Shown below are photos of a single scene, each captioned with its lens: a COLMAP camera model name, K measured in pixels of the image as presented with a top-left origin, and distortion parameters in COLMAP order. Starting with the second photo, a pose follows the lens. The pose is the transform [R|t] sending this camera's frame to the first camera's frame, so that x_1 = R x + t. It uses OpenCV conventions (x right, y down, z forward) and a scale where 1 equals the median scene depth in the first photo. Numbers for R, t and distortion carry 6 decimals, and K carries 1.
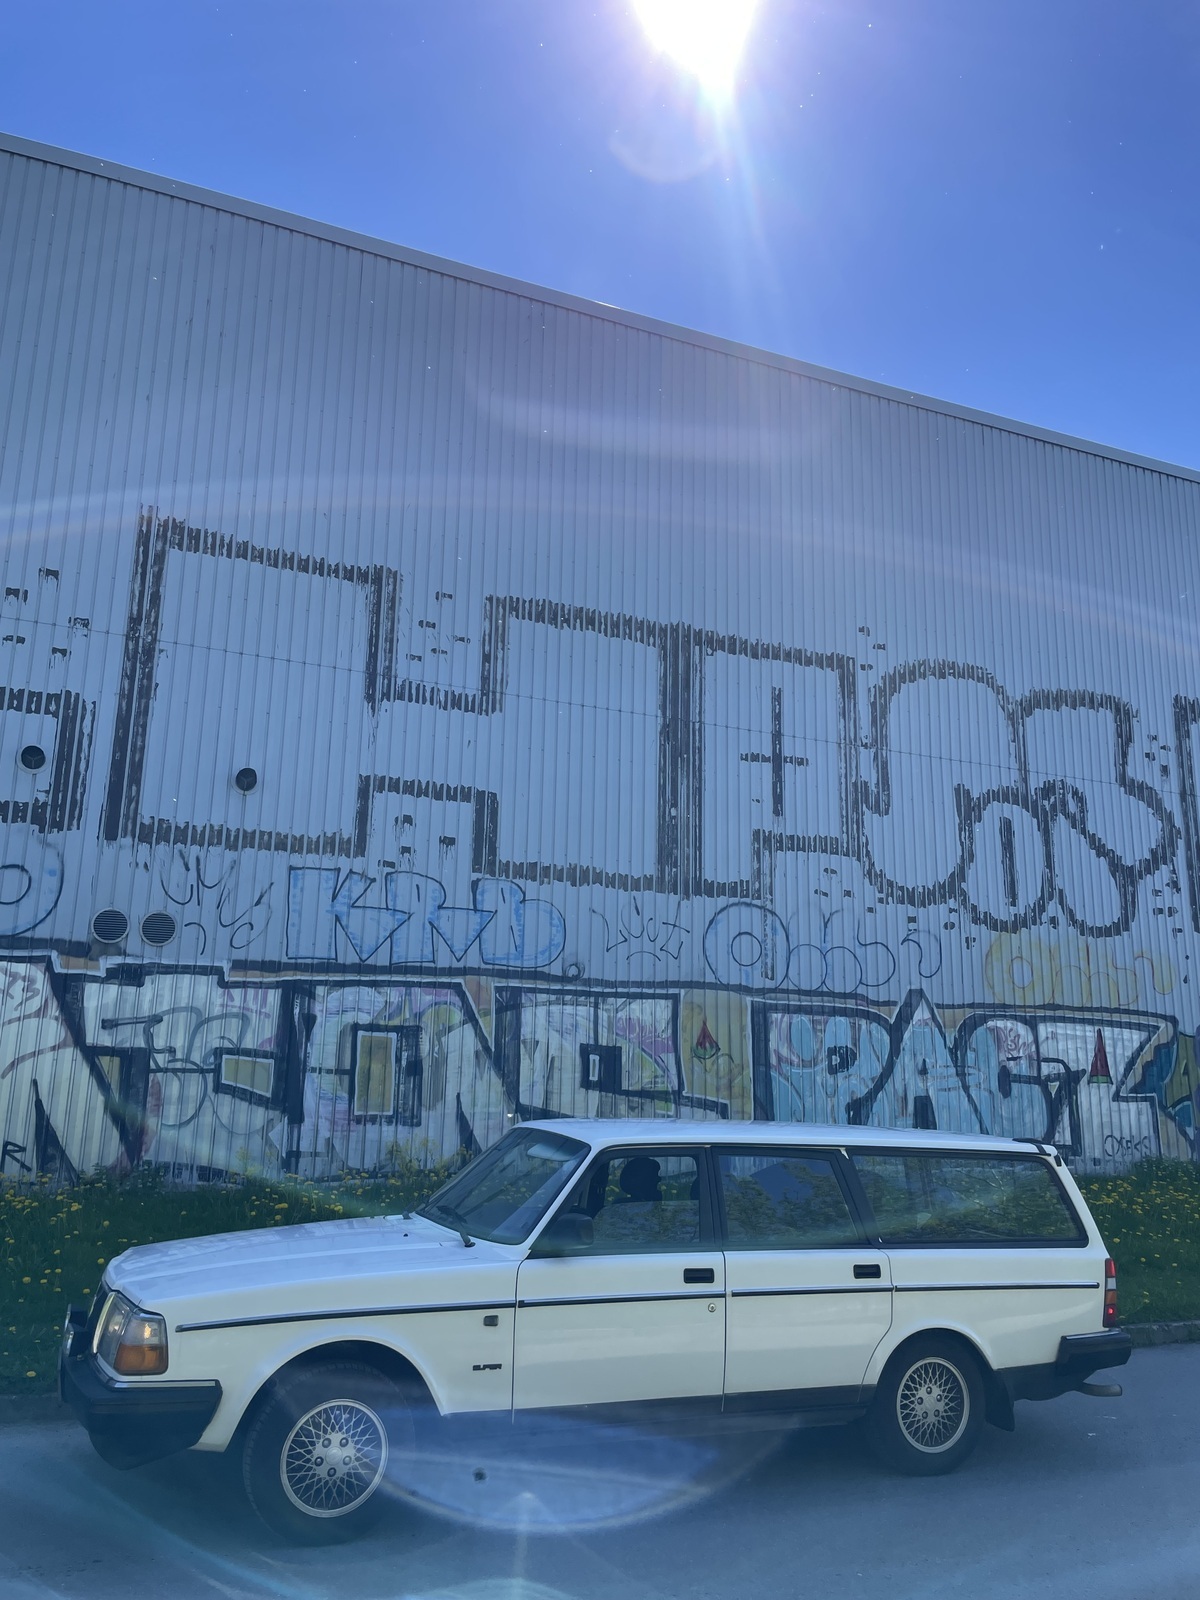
lens RADIAL K [[1213.3, 0, 611.3], [0, 1213.3, 812.1], [0, 0, 1]] dist [0.093573, -0.104707]
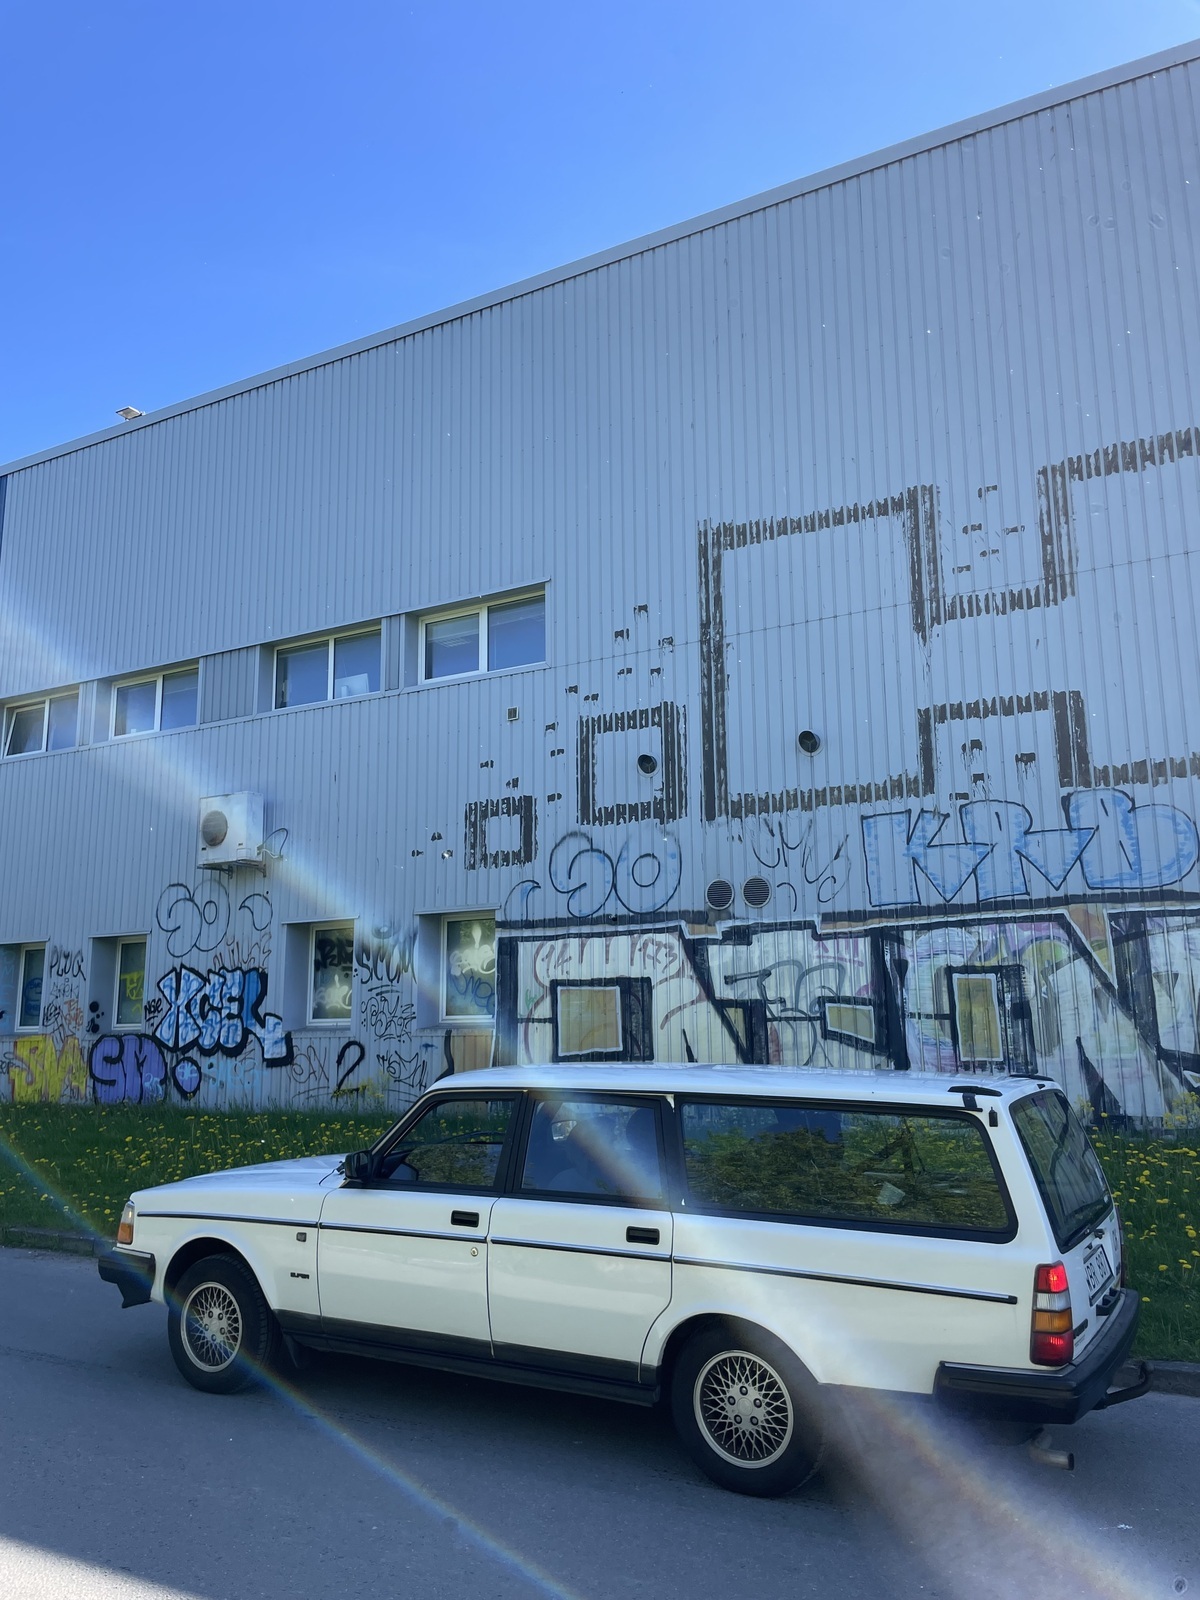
lens RADIAL K [[1213.3, 0, 595.5], [0, 1213.3, 807.5], [0, 0, 1]] dist [0.093573, -0.104707]
pose [[0.606770, -0.166755, -0.777189, 0.401803], [0.196124, 0.978926, -0.056922, 0.053209], [0.770302, -0.117887, 0.626687, 0.206610]]
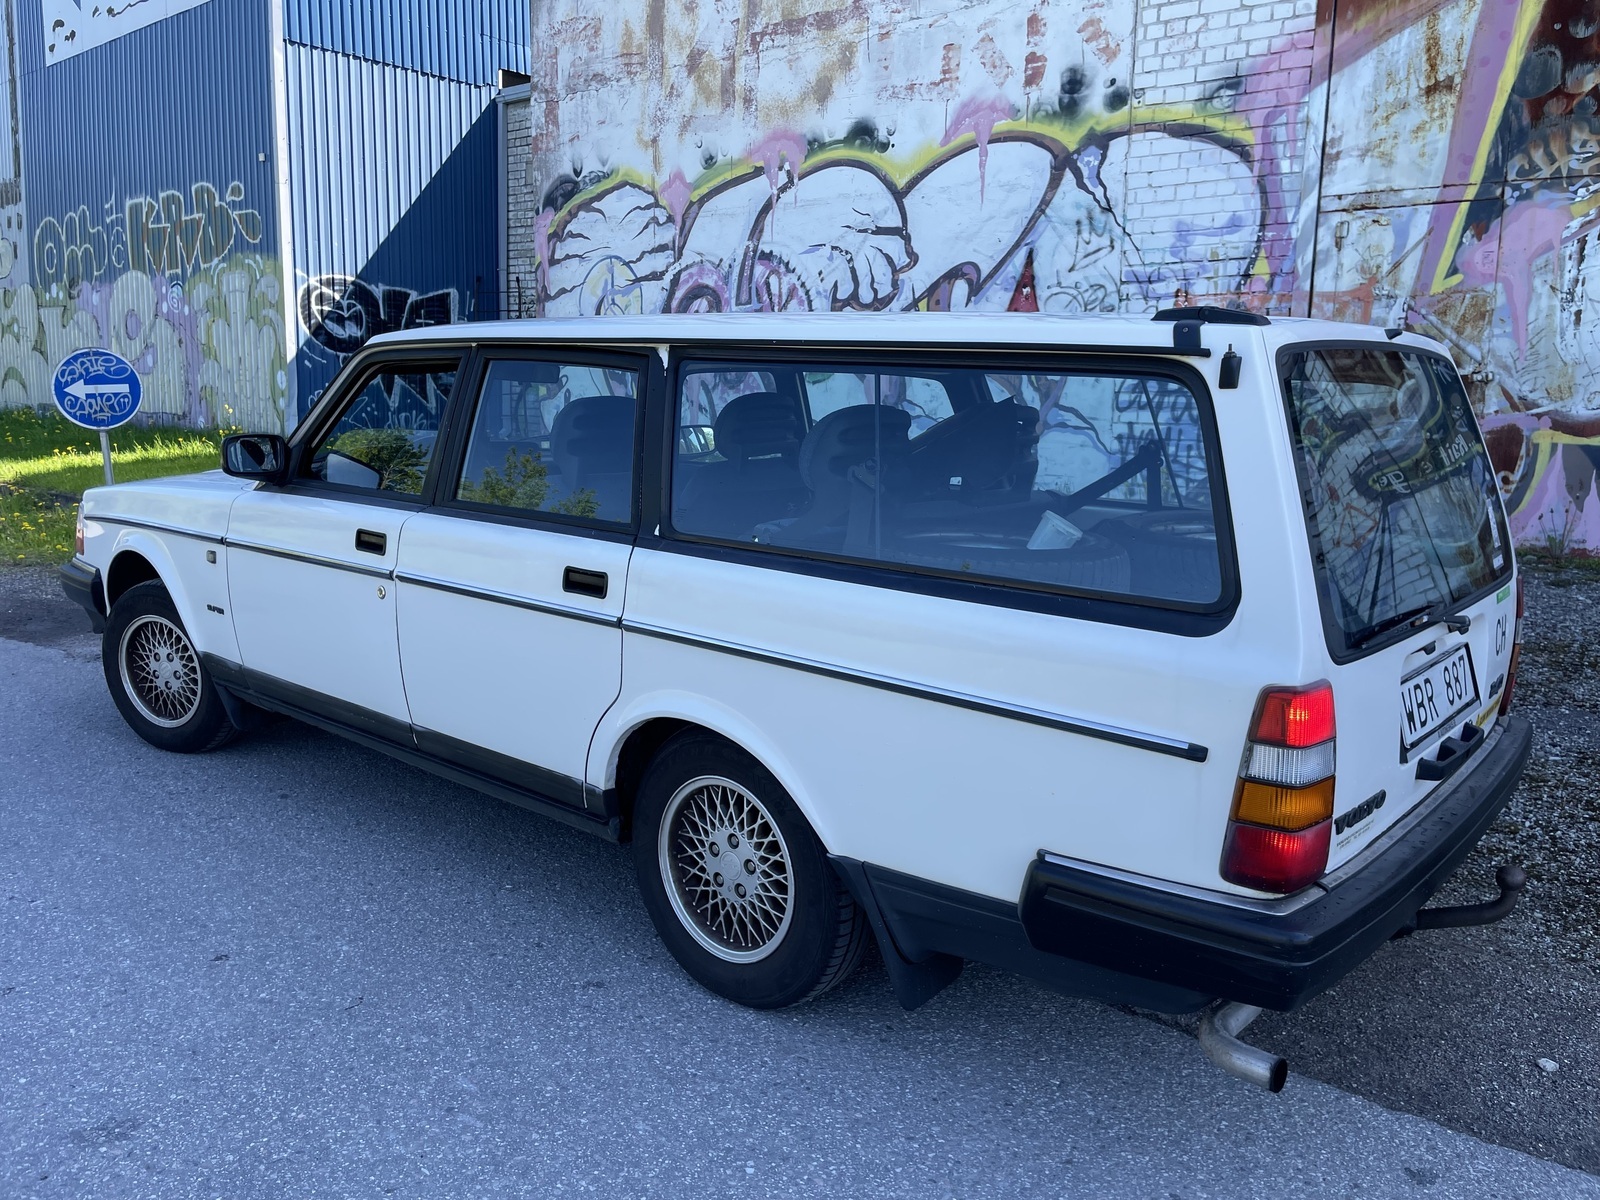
lens RADIAL K [[1213.3, 0, 800.9], [0, 1213.3, 576.9], [0, 0, 1]] dist [0.093573, -0.104707]
pose [[0.453944, 0.124900, -0.882233, 0.297248], [0.186767, 0.954794, 0.231272, 0.121687], [0.871236, -0.269757, 0.410096, 0.387277]]
